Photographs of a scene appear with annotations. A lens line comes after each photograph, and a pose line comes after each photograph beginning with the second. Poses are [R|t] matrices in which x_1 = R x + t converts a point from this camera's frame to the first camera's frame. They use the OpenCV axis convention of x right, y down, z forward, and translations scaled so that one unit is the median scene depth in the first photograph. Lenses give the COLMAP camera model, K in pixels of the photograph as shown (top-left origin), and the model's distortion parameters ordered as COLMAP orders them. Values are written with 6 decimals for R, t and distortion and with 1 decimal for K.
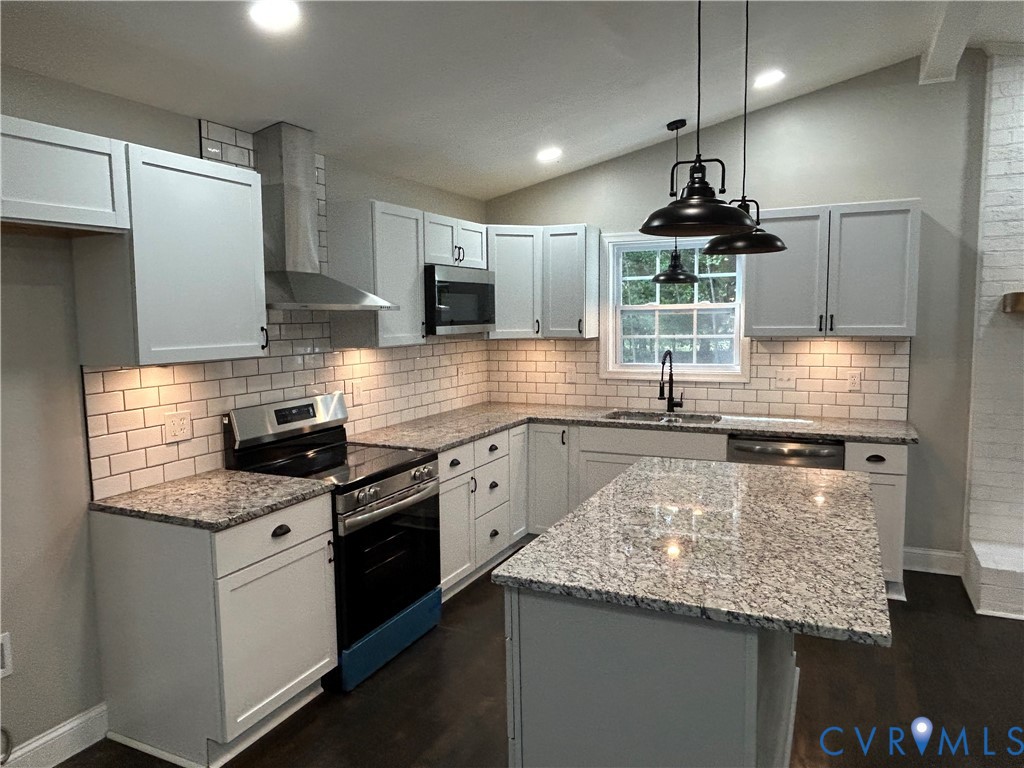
lens RADIAL K [[710.9, 0, 504.3], [0, 710.9, 387.4], [0, 0, 1]] dist [0.015968, -0.033015]
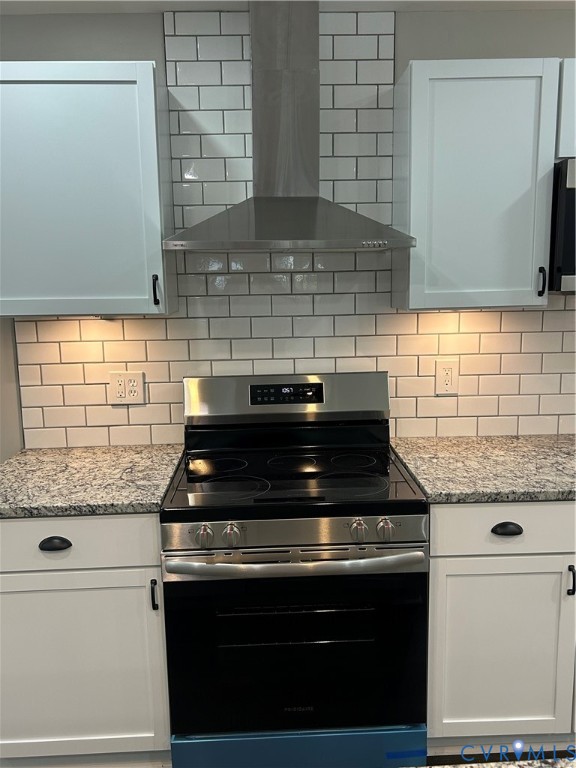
lens RADIAL K [[643.5, 0, 286.0], [0, 643.5, 384.5], [0, 0, 1]] dist [0.034185, -0.013069]
pose [[0.466421, 0.144446, -0.872689, 0.277837], [-0.079439, 0.989431, 0.121312, -0.051751], [0.880989, 0.012743, 0.472966, 0.646823]]
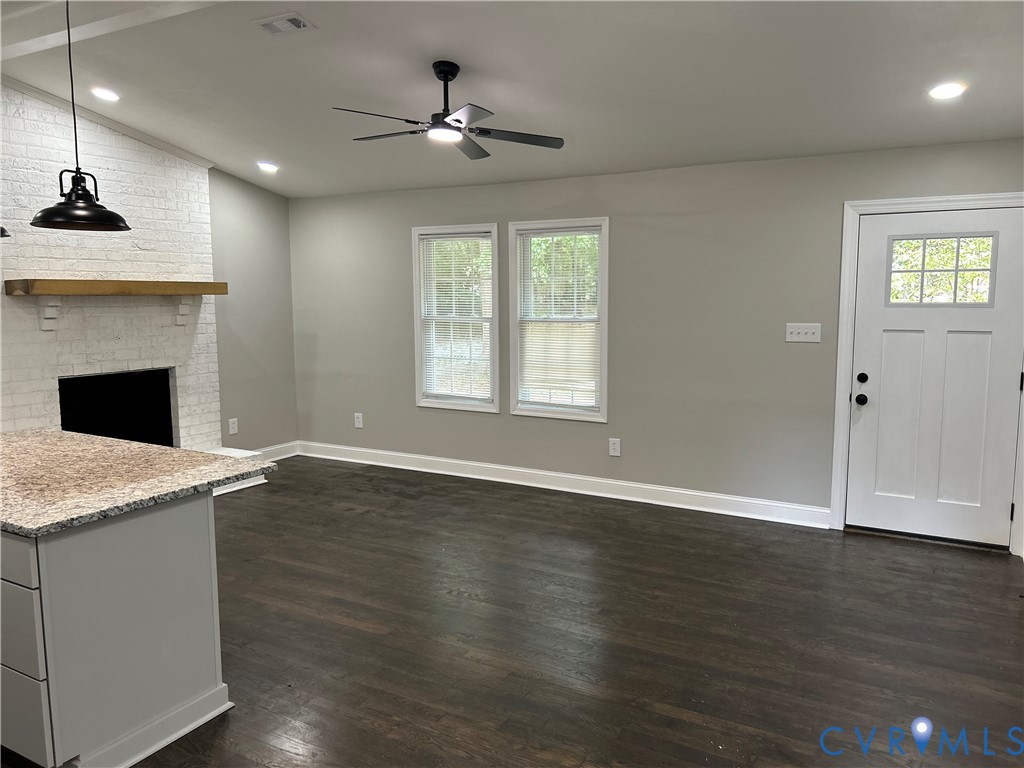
lens RADIAL K [[769.3, 0, 512.6], [0, 769.3, 381.3], [0, 0, 1]] dist [0.064644, -0.066690]
pose [[0.067591, -0.102358, 0.992449, -0.591947], [0.104562, 0.989972, 0.094982, 0.000859], [-0.992219, 0.097352, 0.077616, 0.081831]]
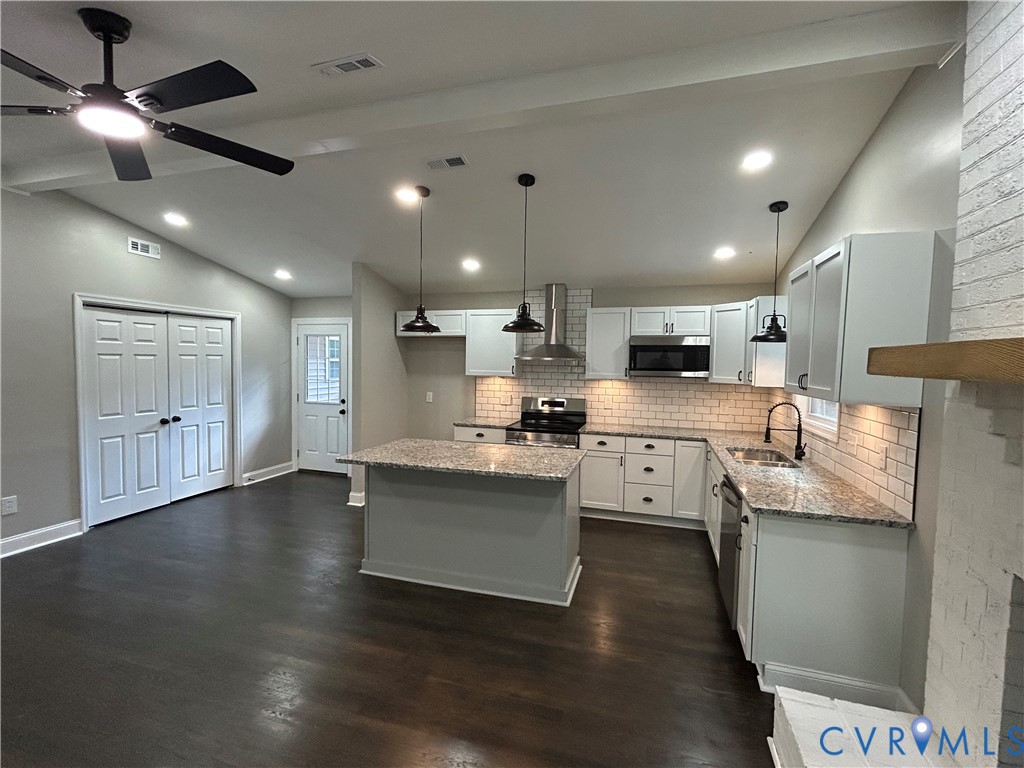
lens RADIAL K [[465.3, 0, 509.3], [0, 465.3, 383.0], [0, 0, 1]] dist [-0.002070, 0.001272]
pose [[0.146757, 0.061696, -0.987247, 1.136380], [-0.121242, 0.991650, 0.043948, -0.077225], [0.981714, 0.113246, 0.153011, 0.585240]]
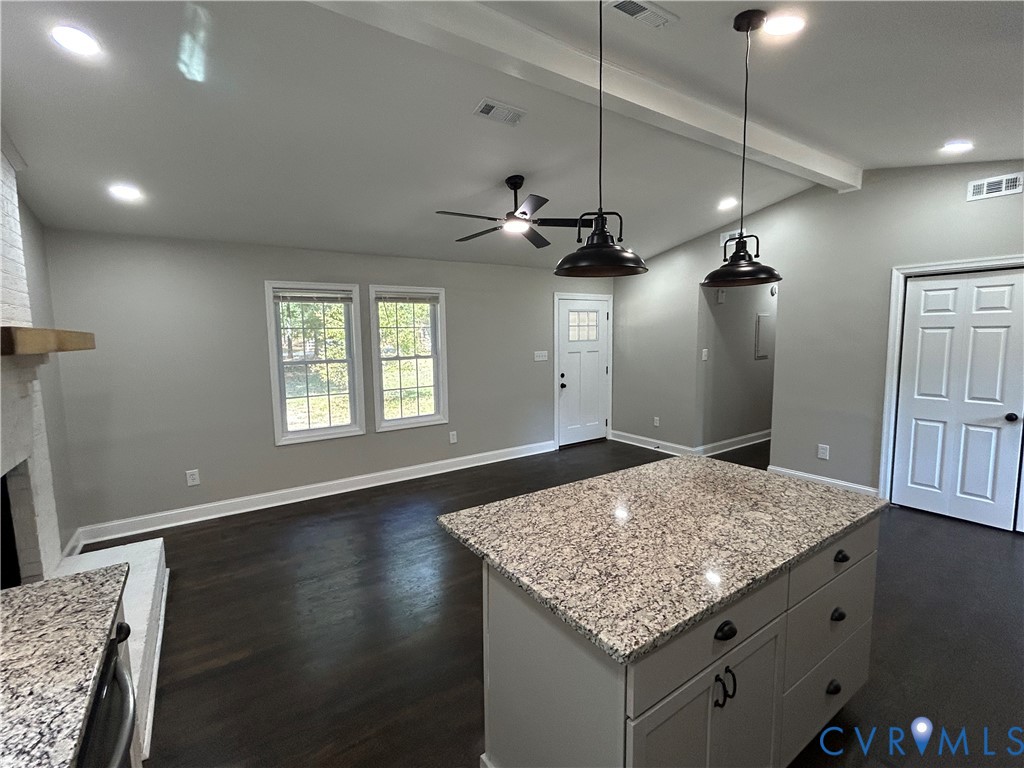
lens RADIAL K [[465.3, 0, 512.1], [0, 465.3, 383.0], [0, 0, 1]] dist [-0.002070, 0.001272]
pose [[-0.867309, -0.025205, 0.497131, 0.103768], [0.079955, 0.978695, 0.189113, -0.128603], [-0.491306, 0.203768, -0.846816, 1.156524]]
